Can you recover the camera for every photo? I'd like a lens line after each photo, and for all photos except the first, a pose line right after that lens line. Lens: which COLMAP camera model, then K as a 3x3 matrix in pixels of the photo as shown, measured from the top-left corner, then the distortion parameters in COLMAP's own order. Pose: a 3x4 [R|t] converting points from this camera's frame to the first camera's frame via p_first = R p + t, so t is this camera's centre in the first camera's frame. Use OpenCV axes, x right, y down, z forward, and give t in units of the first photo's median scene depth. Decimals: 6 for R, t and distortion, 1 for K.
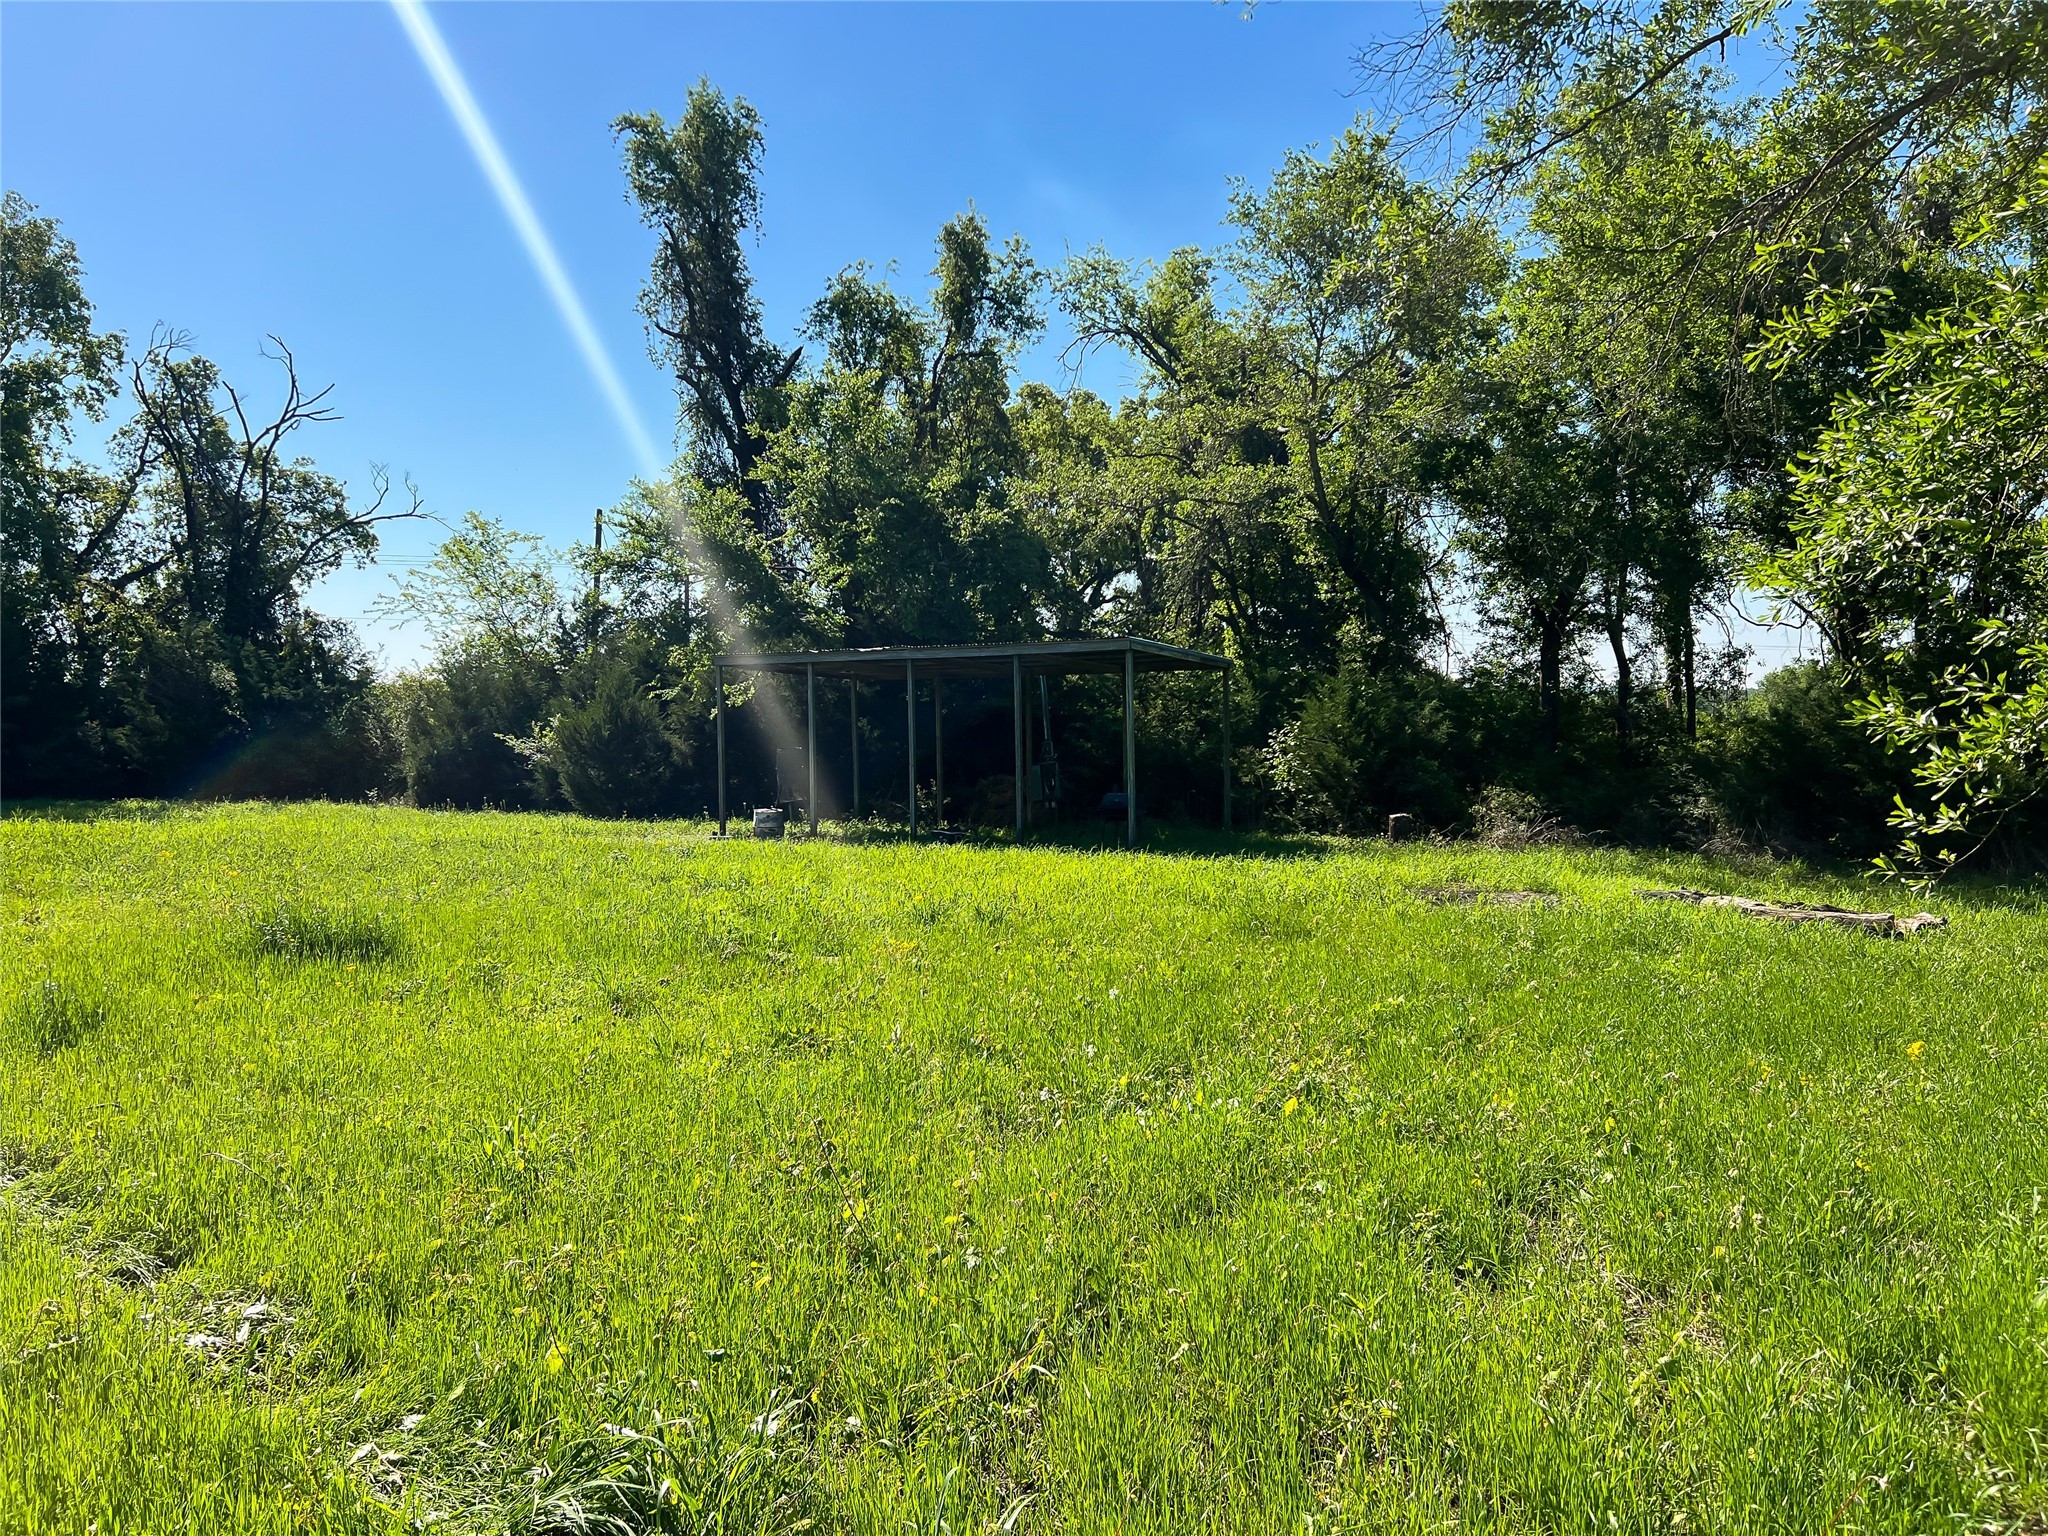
lens RADIAL K [[1530.0, 0, 1022.2], [0, 1530.0, 770.9], [0, 0, 1]] dist [0.057353, -0.066984]
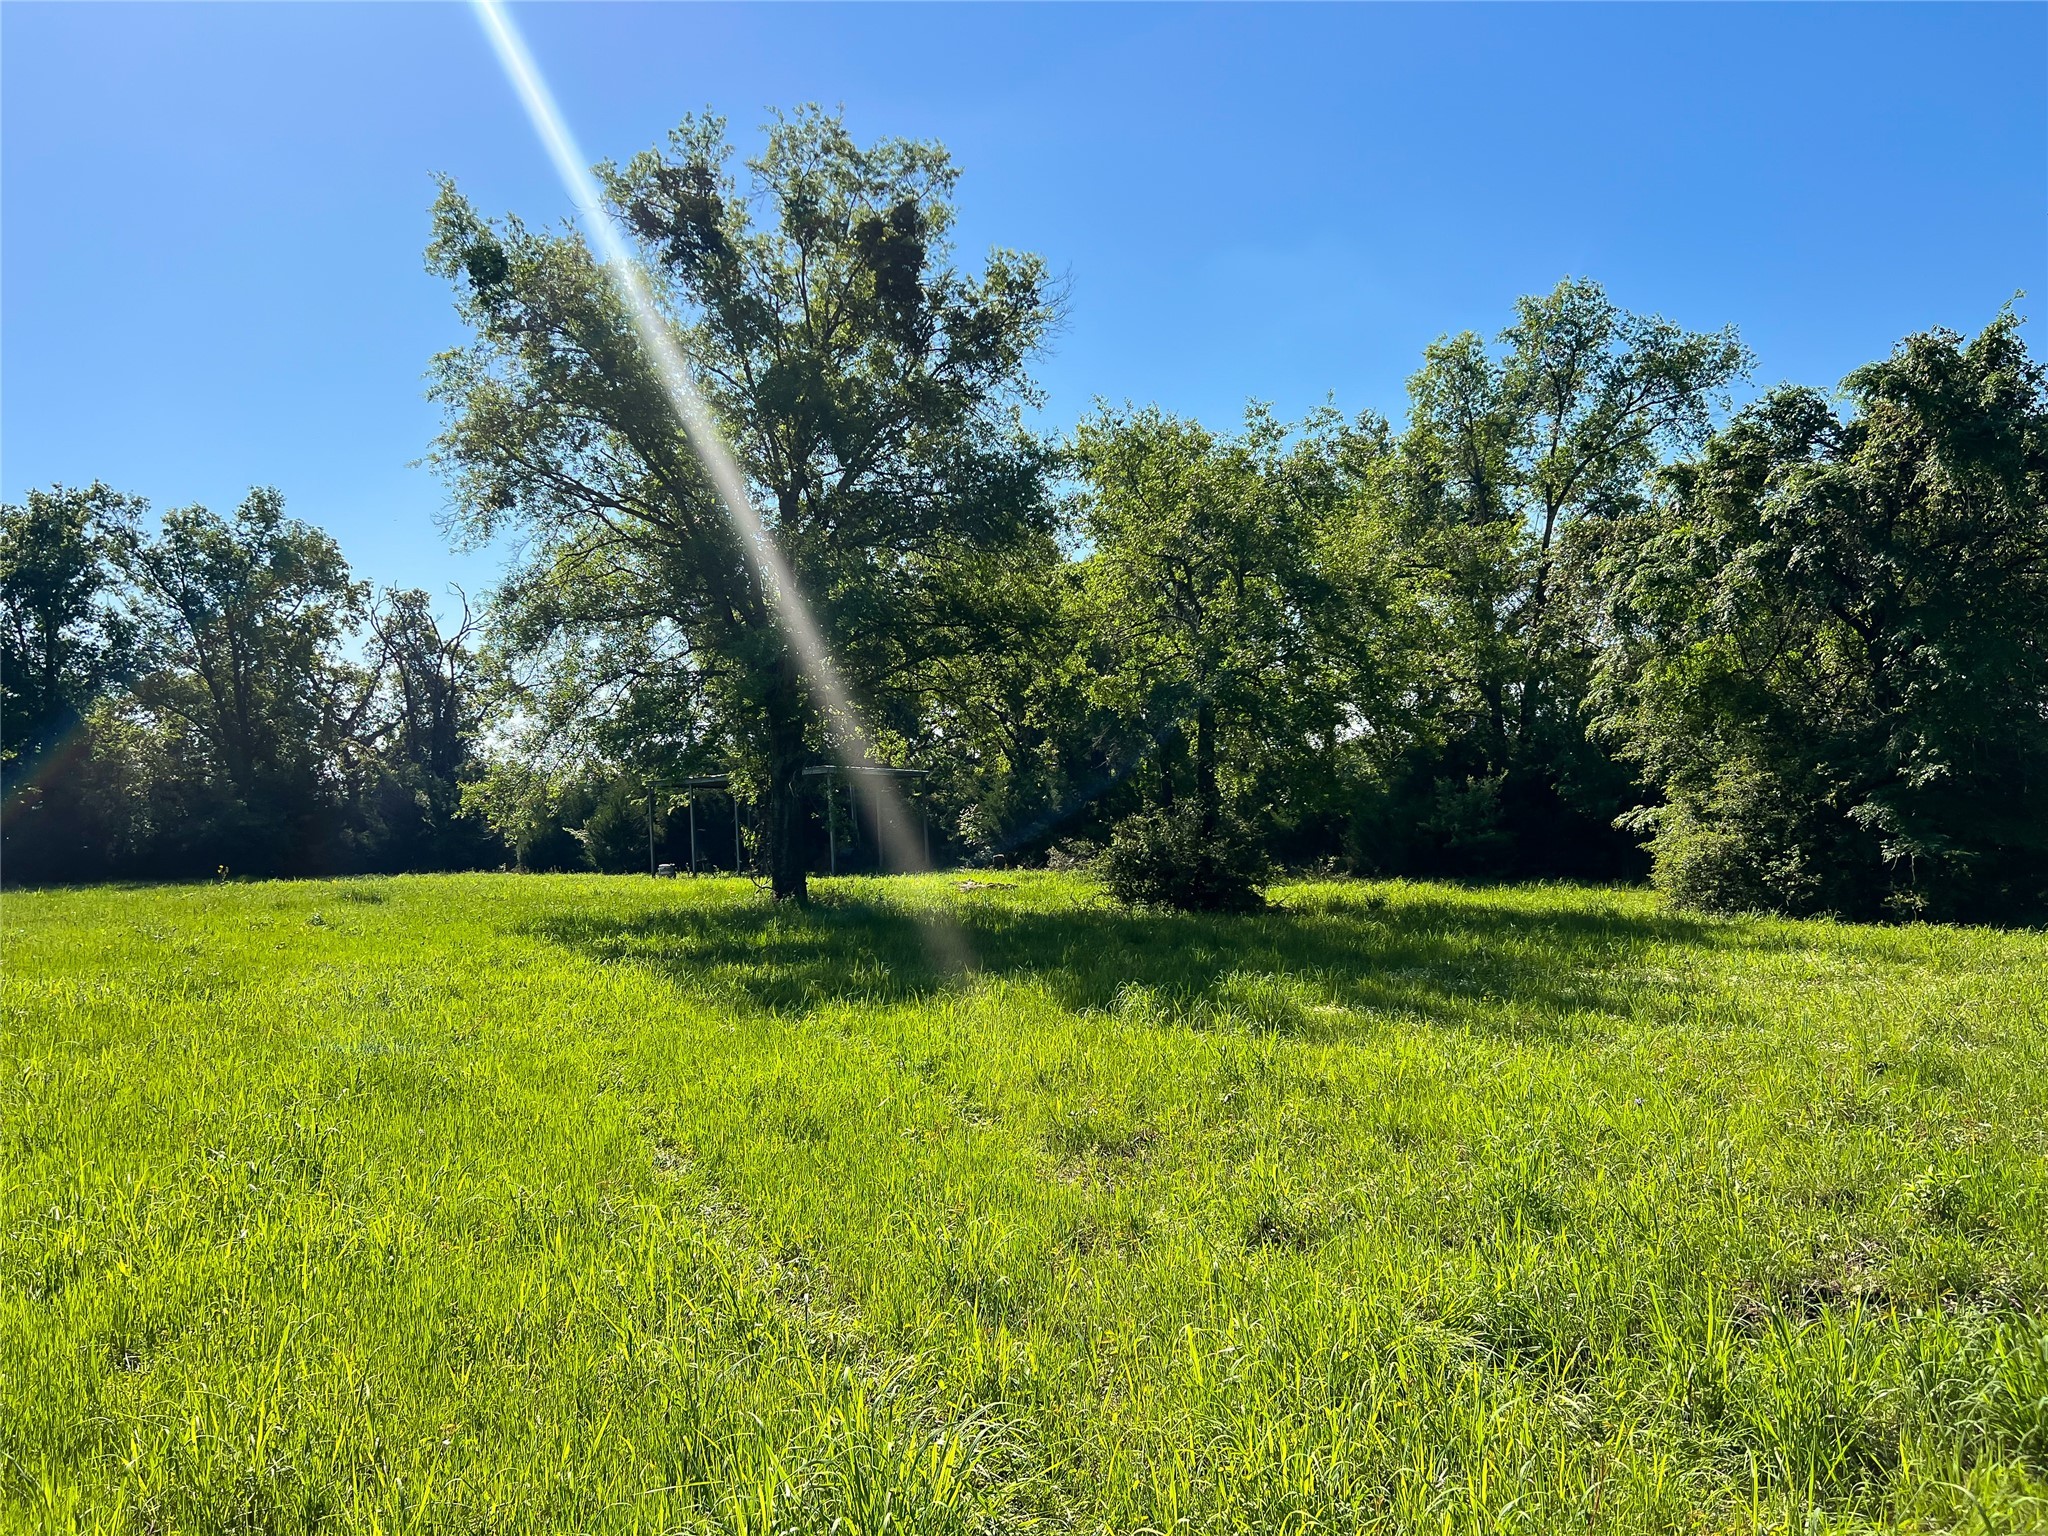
lens RADIAL K [[1530.0, 0, 1024.1], [0, 1530.0, 772.8], [0, 0, 1]] dist [0.057353, -0.066984]
pose [[0.986048, -0.041616, -0.161175, 0.320050], [0.034868, 0.998402, -0.044470, 0.005764], [0.162768, 0.038230, 0.985924, -0.430076]]
